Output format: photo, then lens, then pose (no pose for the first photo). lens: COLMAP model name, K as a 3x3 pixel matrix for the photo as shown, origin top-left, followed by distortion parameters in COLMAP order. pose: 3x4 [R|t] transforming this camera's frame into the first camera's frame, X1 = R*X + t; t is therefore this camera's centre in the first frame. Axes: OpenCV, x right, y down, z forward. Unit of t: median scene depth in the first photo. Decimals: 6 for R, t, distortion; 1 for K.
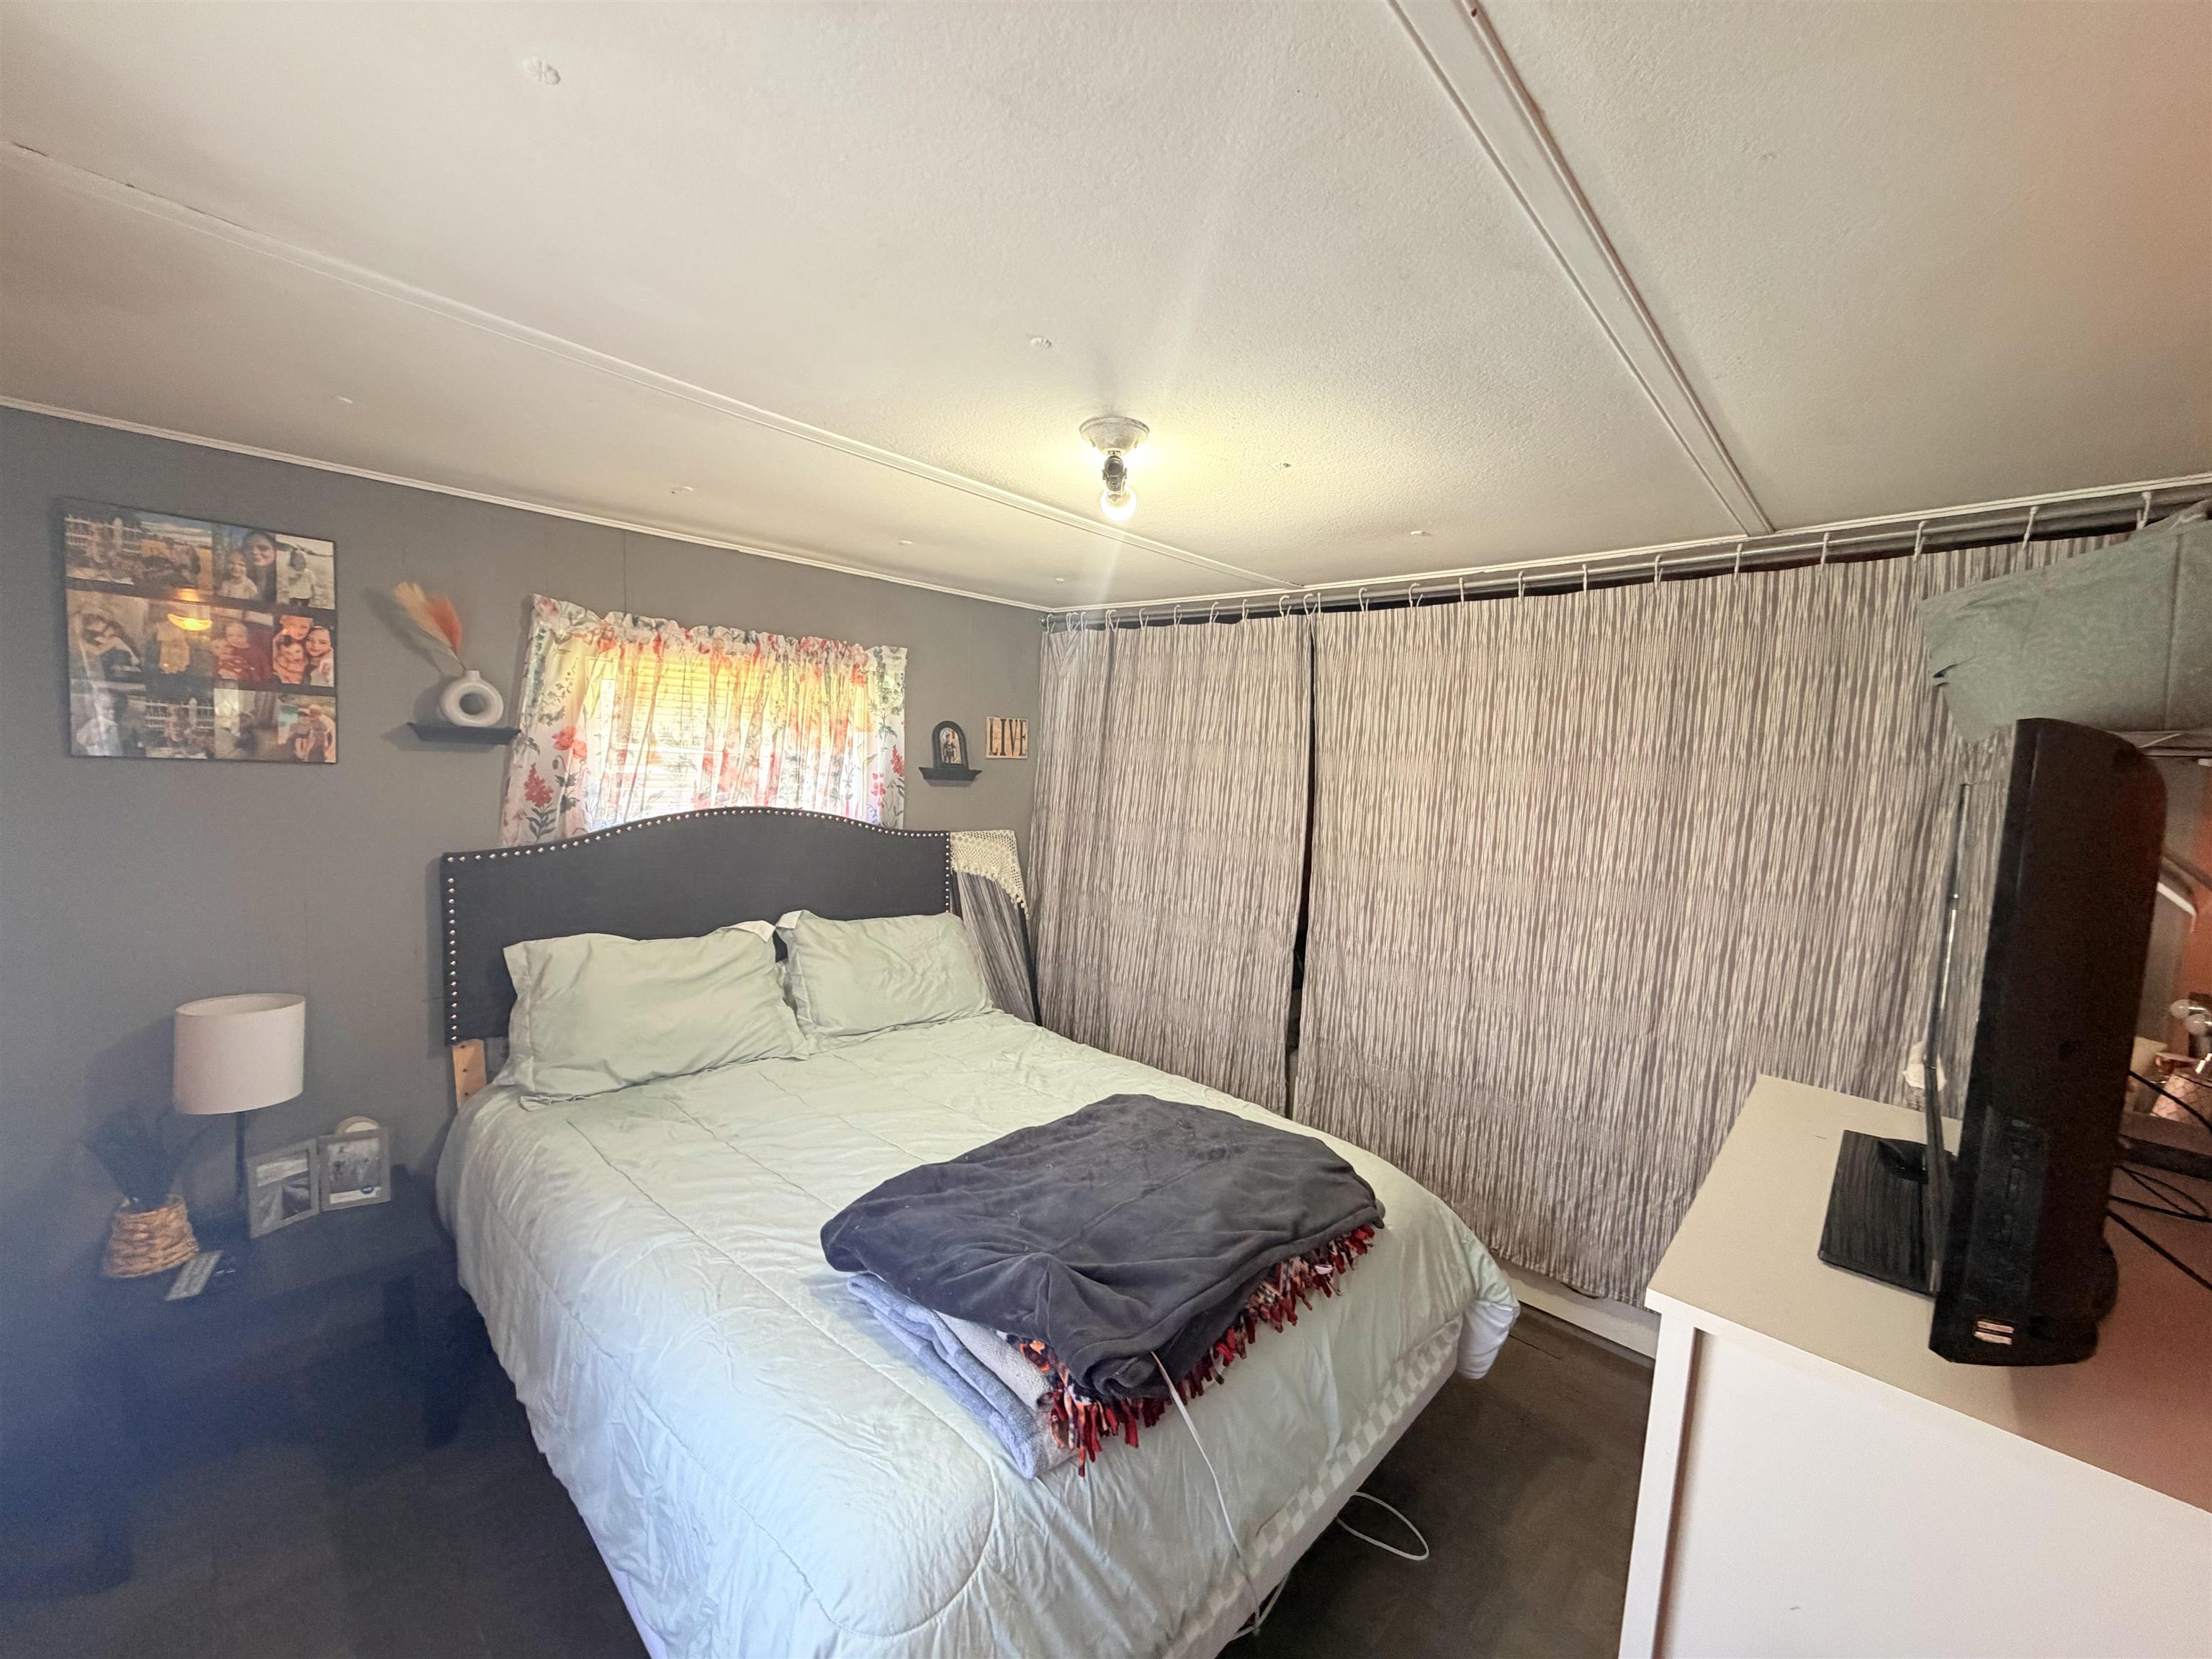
lens RADIAL K [[824.7, 0, 1106.0], [0, 824.7, 829.5], [0, 0, 1]] dist [0.049387, 0.000010]
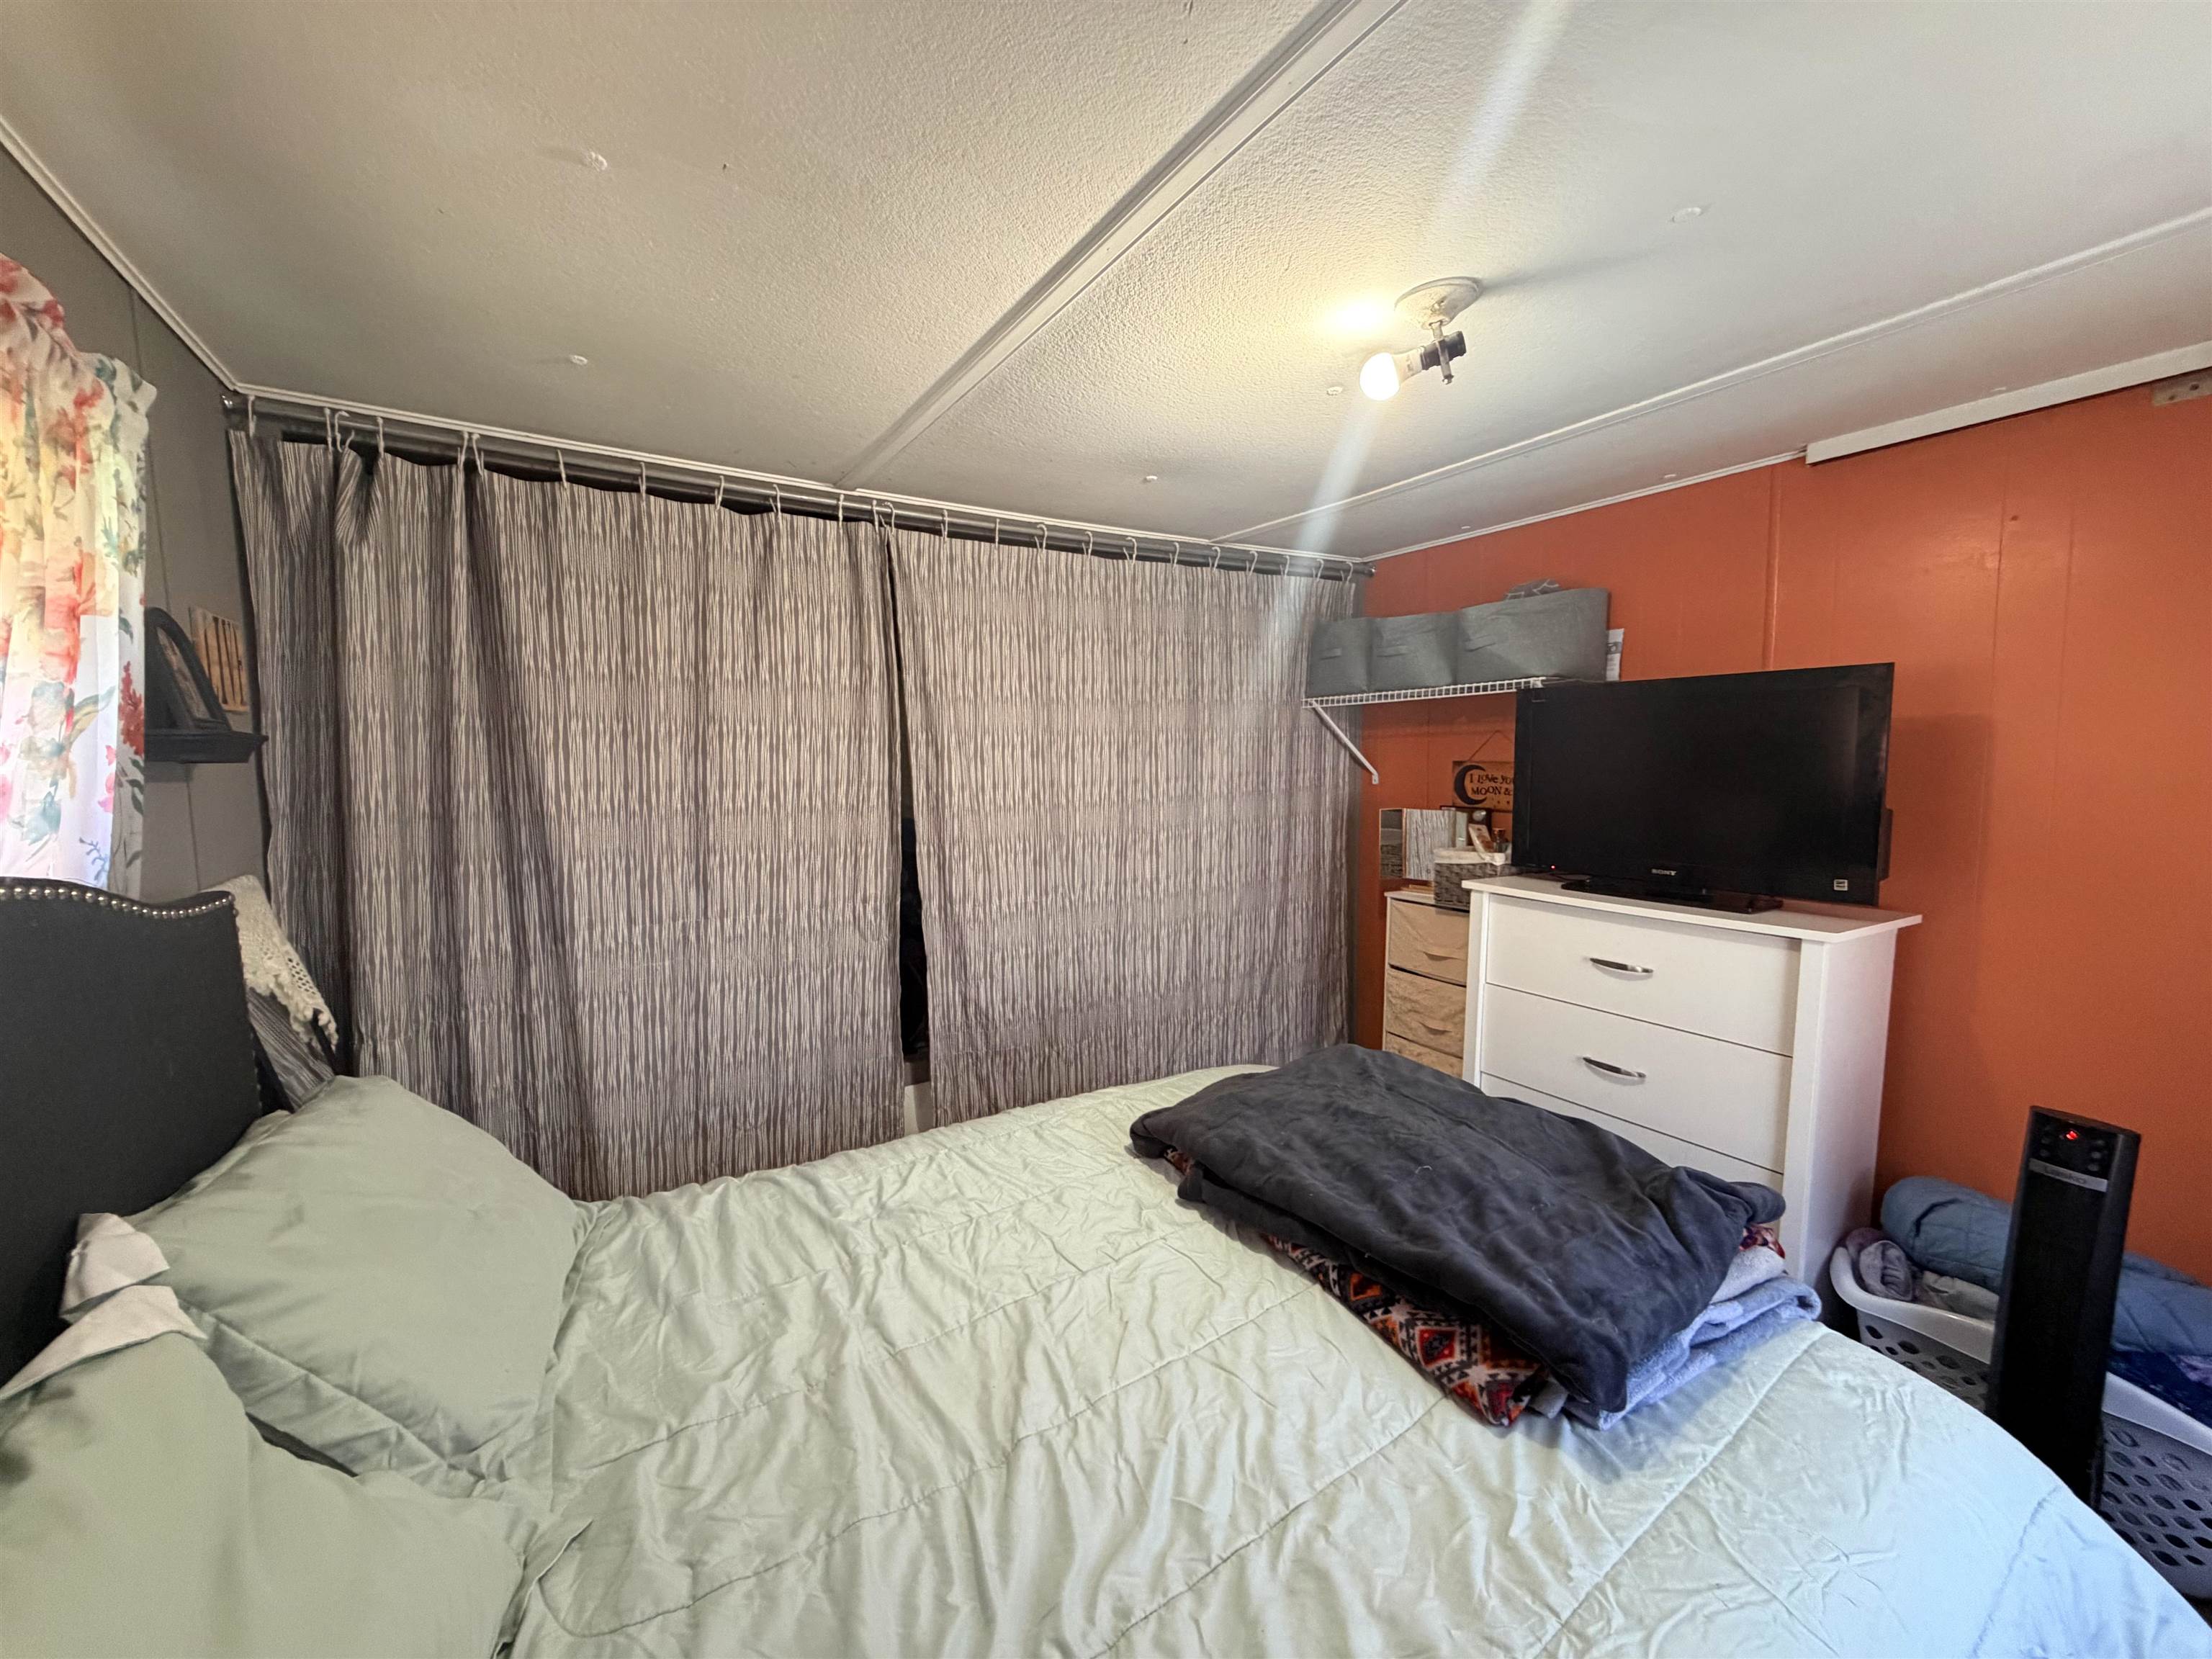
lens RADIAL K [[959.7, 0, 1108.4], [0, 959.7, 794.7], [0, 0, 1]] dist [0.000301, 0.000008]
pose [[0.274215, -0.121338, 0.953983, -0.662713], [0.077900, 0.991551, 0.103724, -0.086301], [-0.958508, 0.045873, 0.281350, 0.572696]]
